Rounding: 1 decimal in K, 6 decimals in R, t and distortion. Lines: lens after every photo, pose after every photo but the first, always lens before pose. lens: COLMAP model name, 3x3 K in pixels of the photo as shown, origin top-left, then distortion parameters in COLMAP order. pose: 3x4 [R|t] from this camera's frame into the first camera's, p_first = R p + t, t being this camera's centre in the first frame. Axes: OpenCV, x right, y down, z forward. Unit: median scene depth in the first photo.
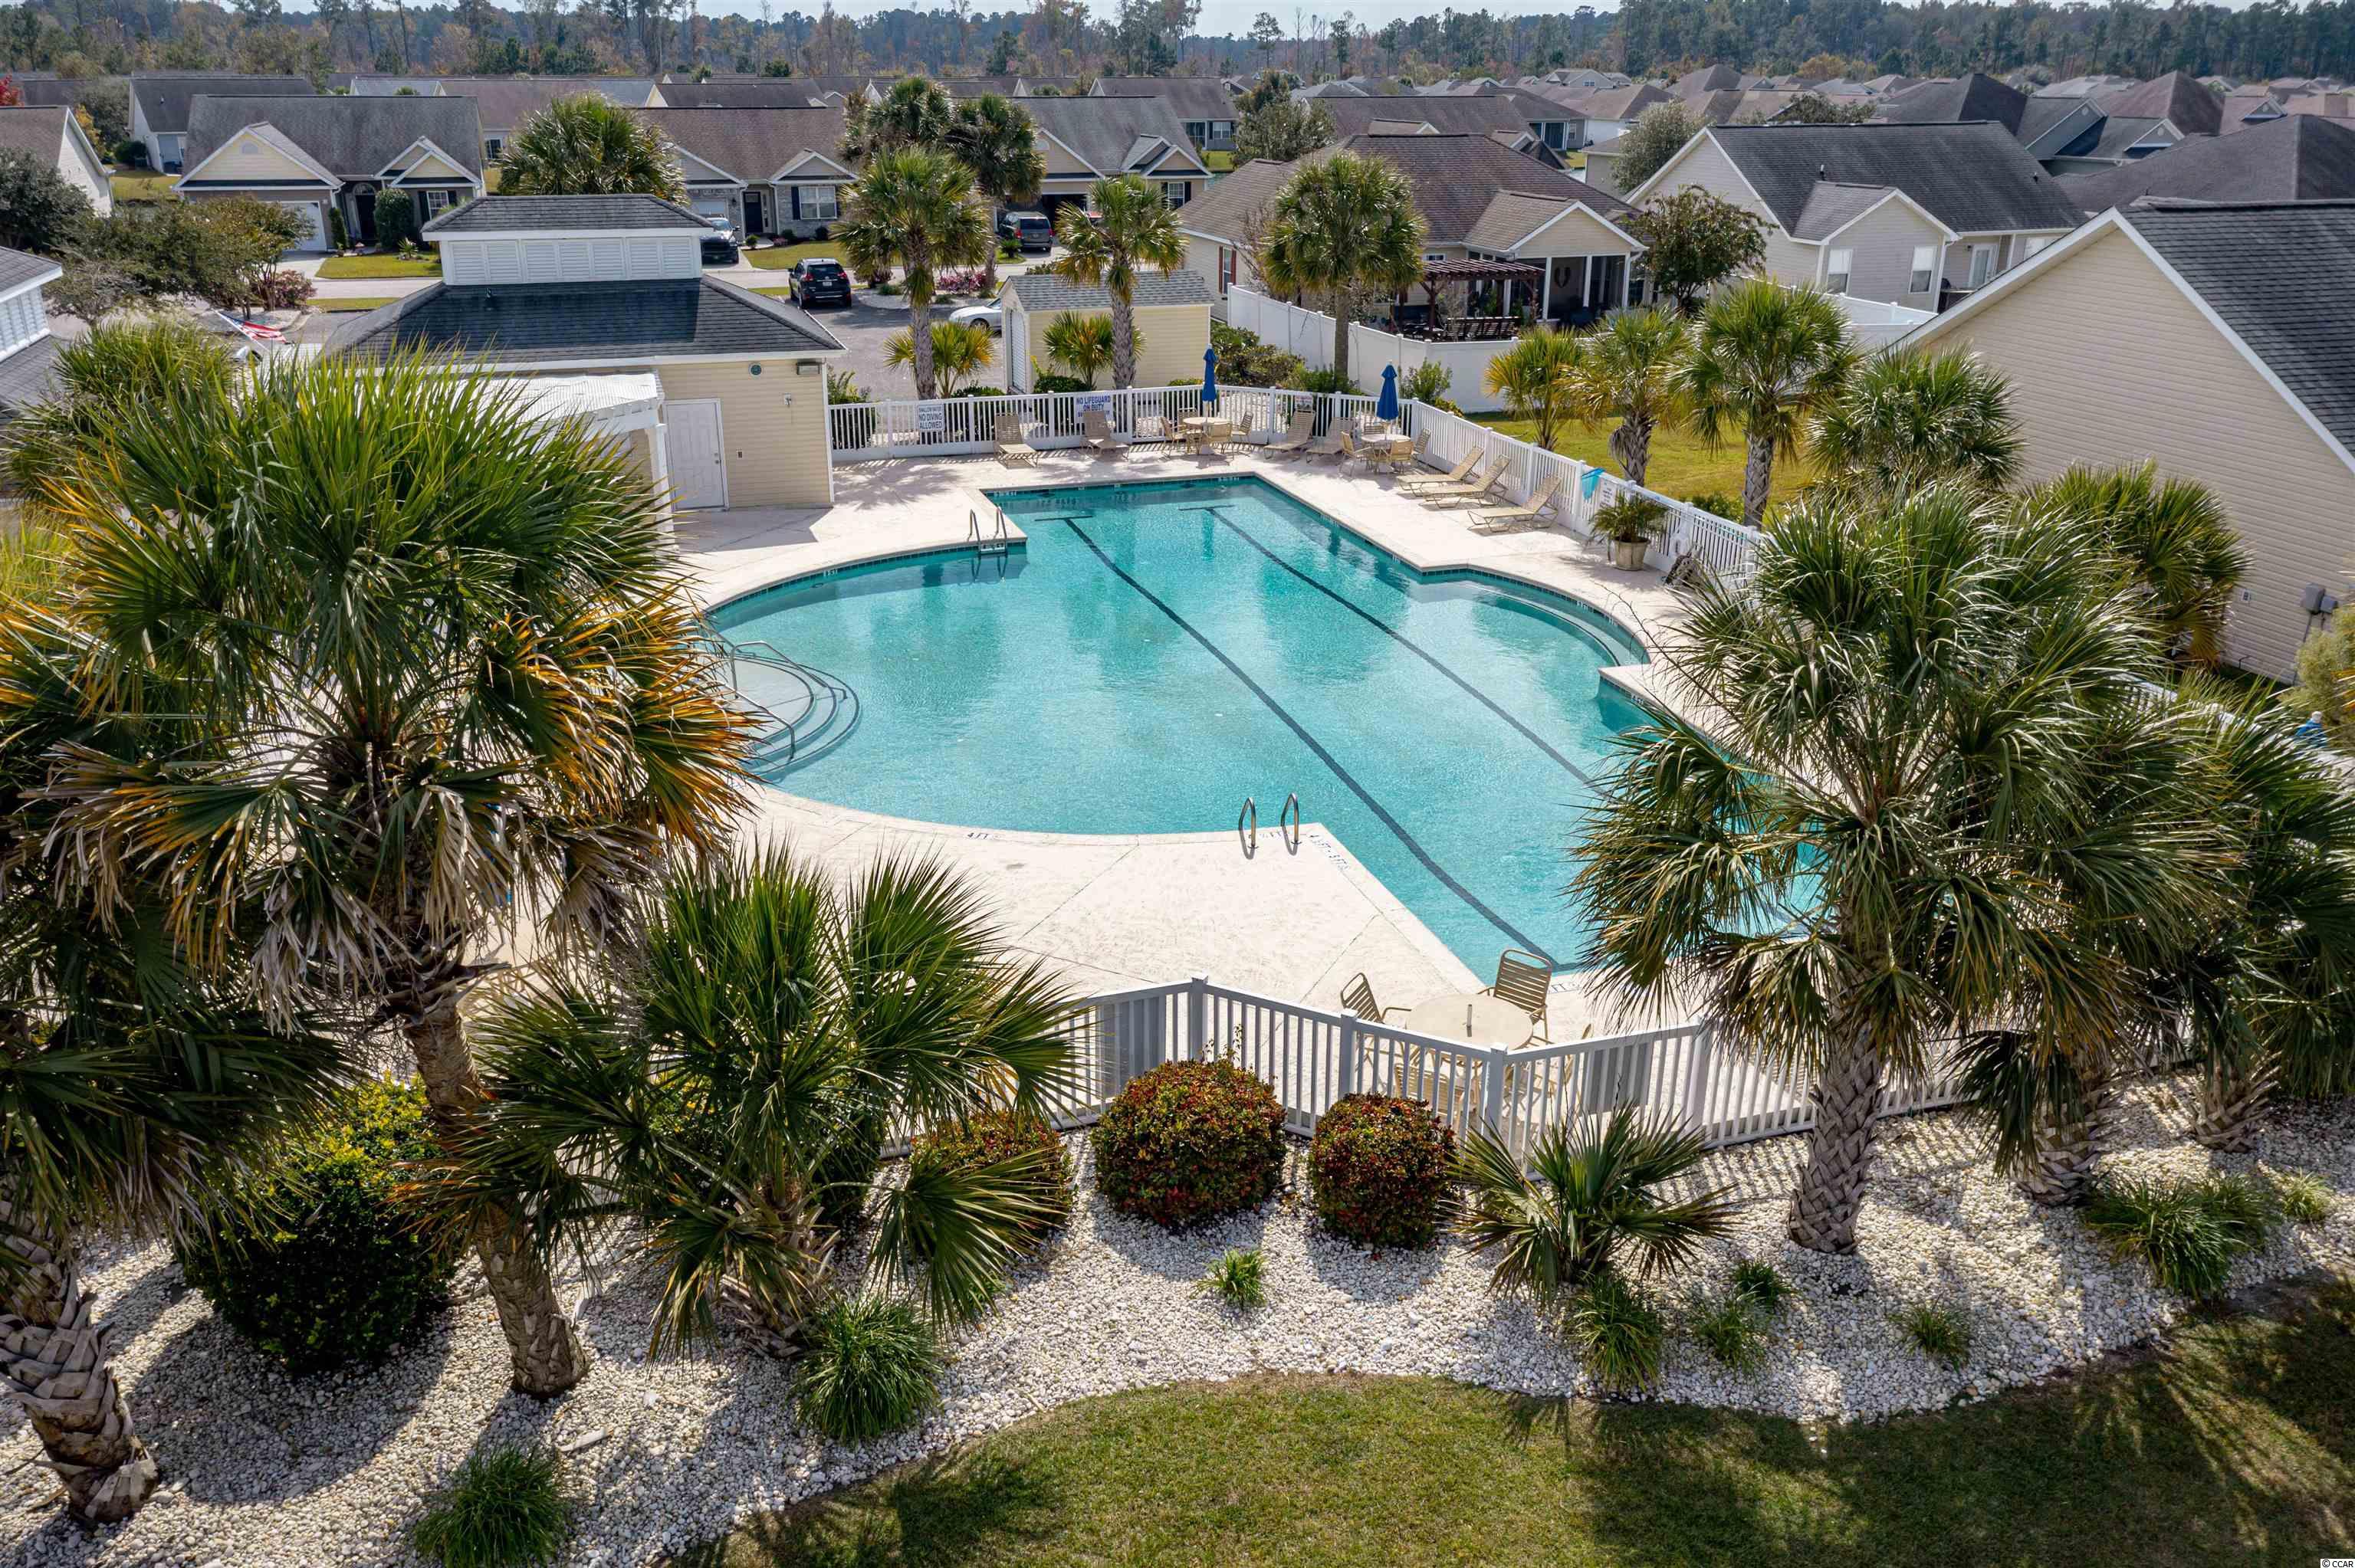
lens RADIAL K [[1801.5, 0, 1177.5], [0, 1801.5, 784.0], [0, 0, 1]] dist [-0.000988, 0.007839]
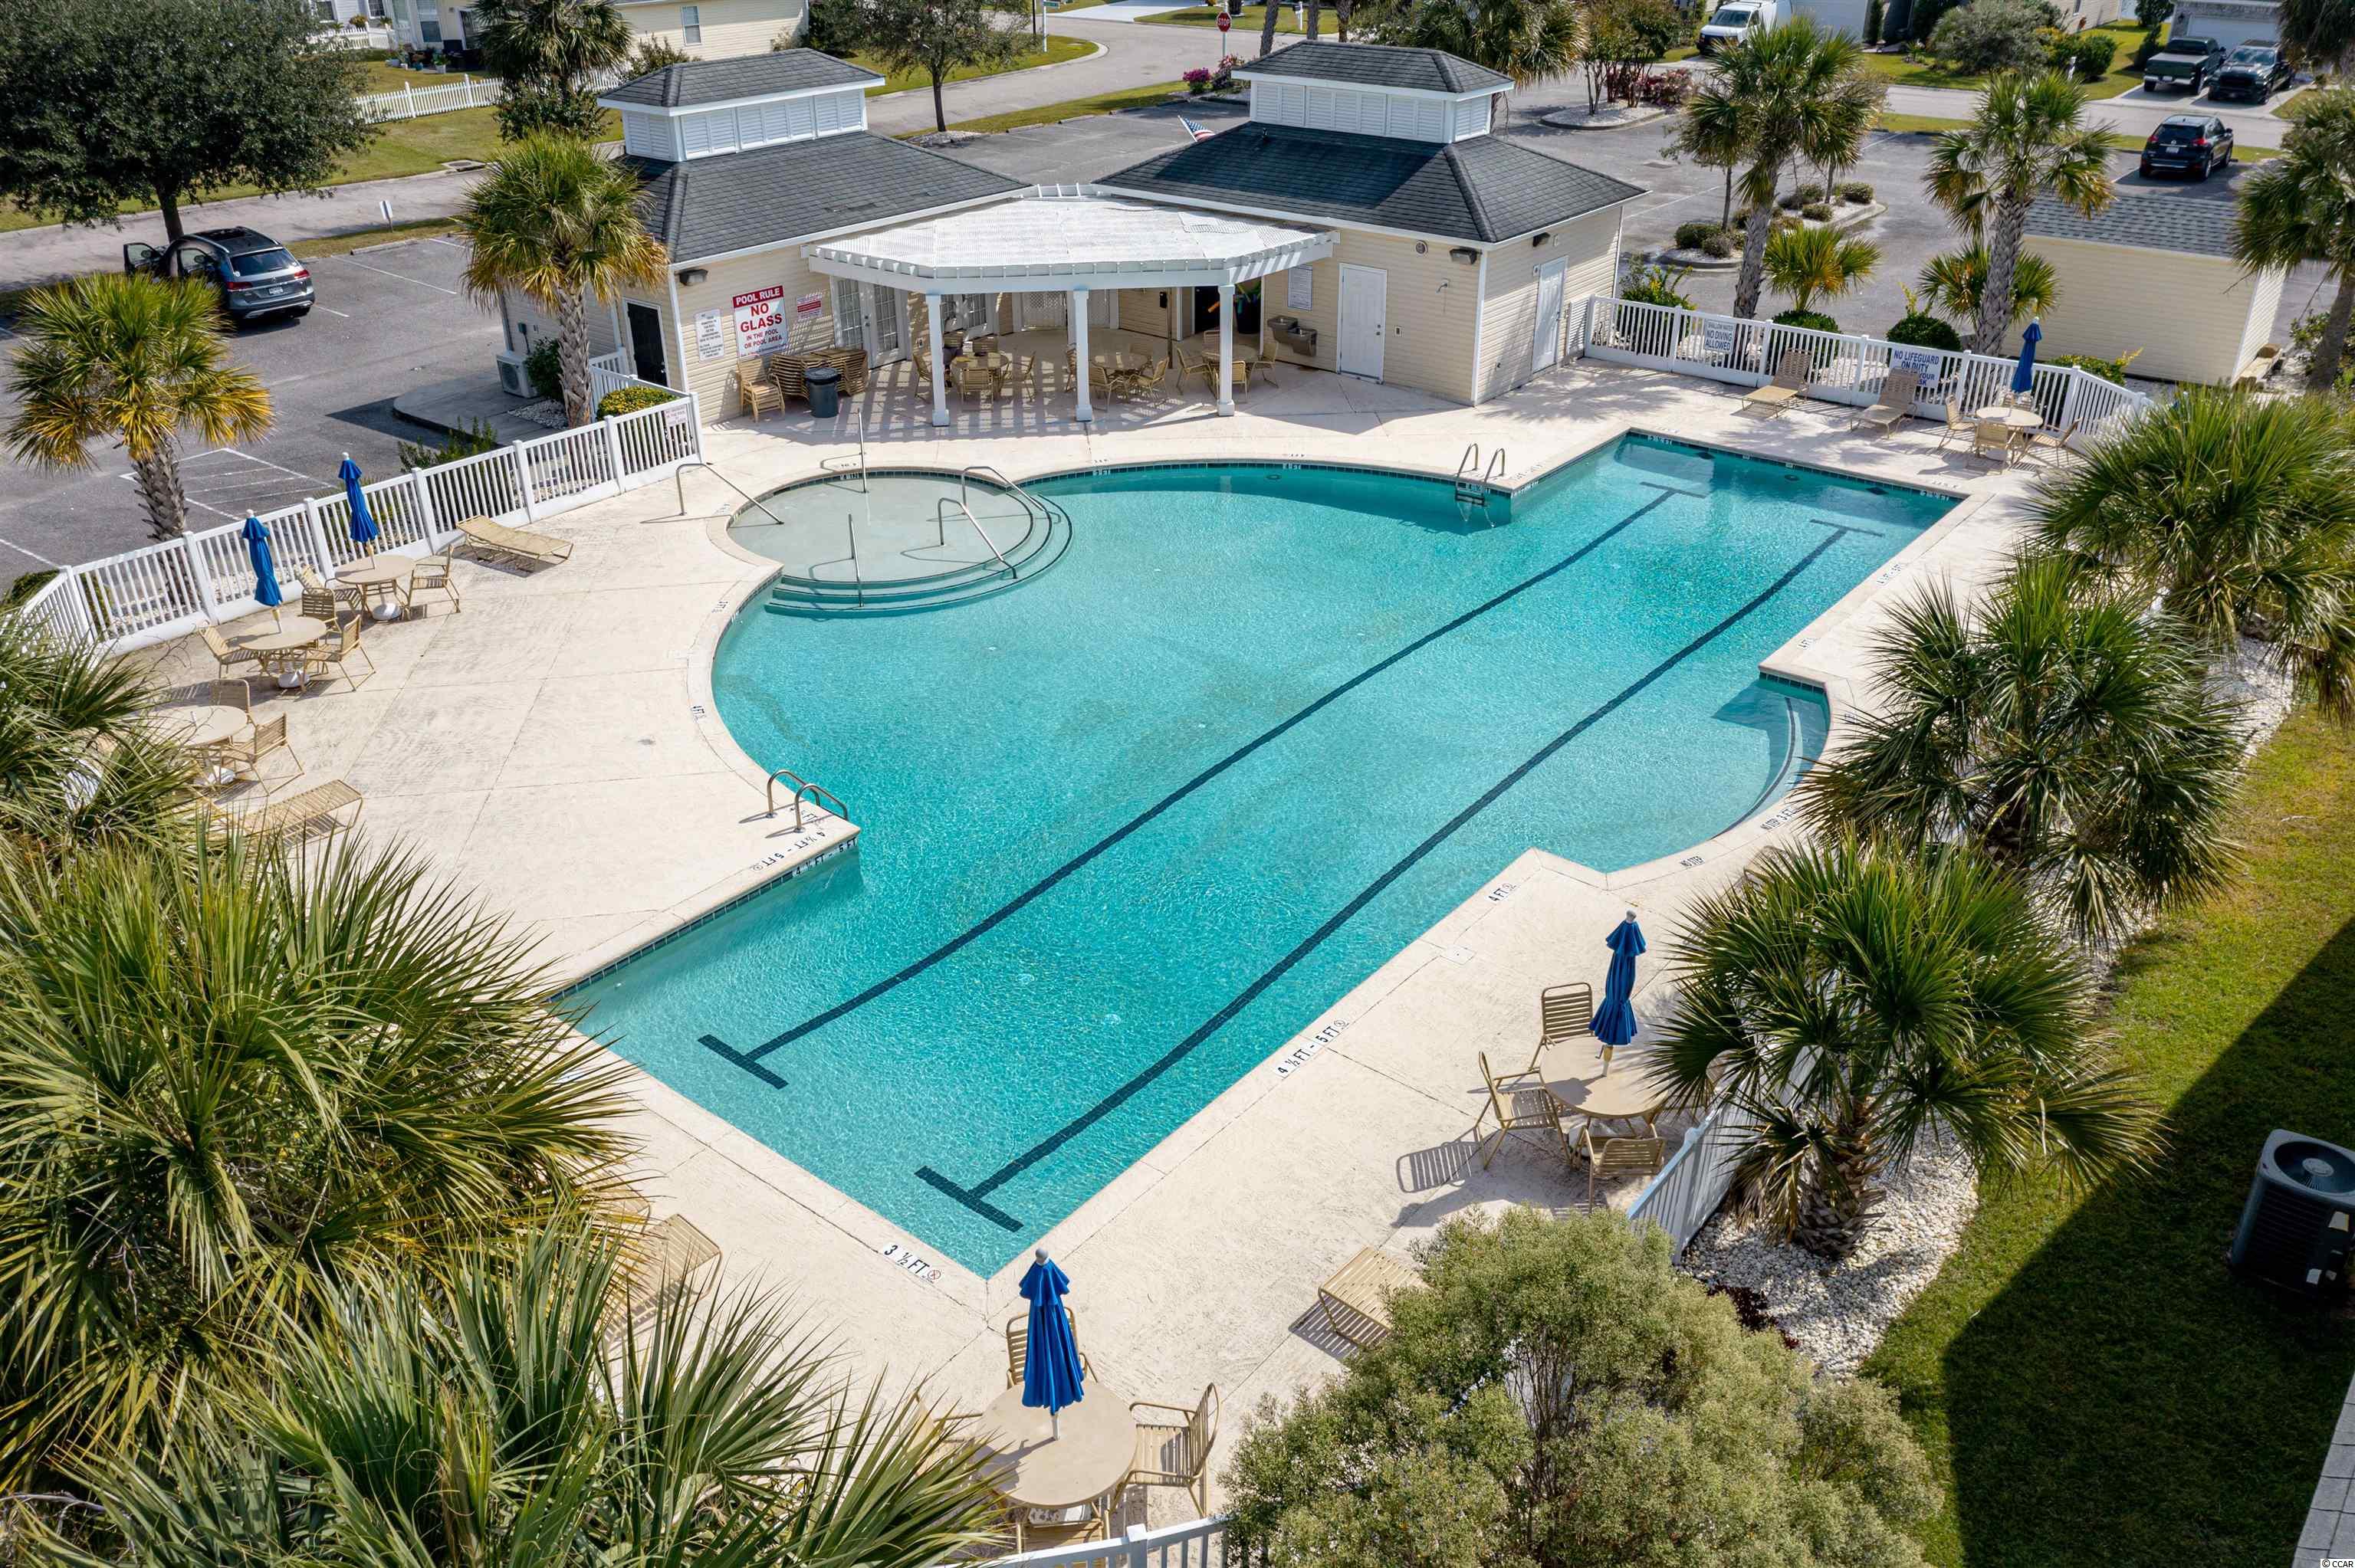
lens RADIAL K [[1801.5, 0, 1177.5], [0, 1801.5, 784.0], [0, 0, 1]] dist [-0.000988, 0.007839]
pose [[0.571299, 0.388940, -0.722733, 0.484331], [-0.301841, 0.918438, 0.255662, -0.166883], [0.763223, 0.072091, 0.642101, 0.284618]]
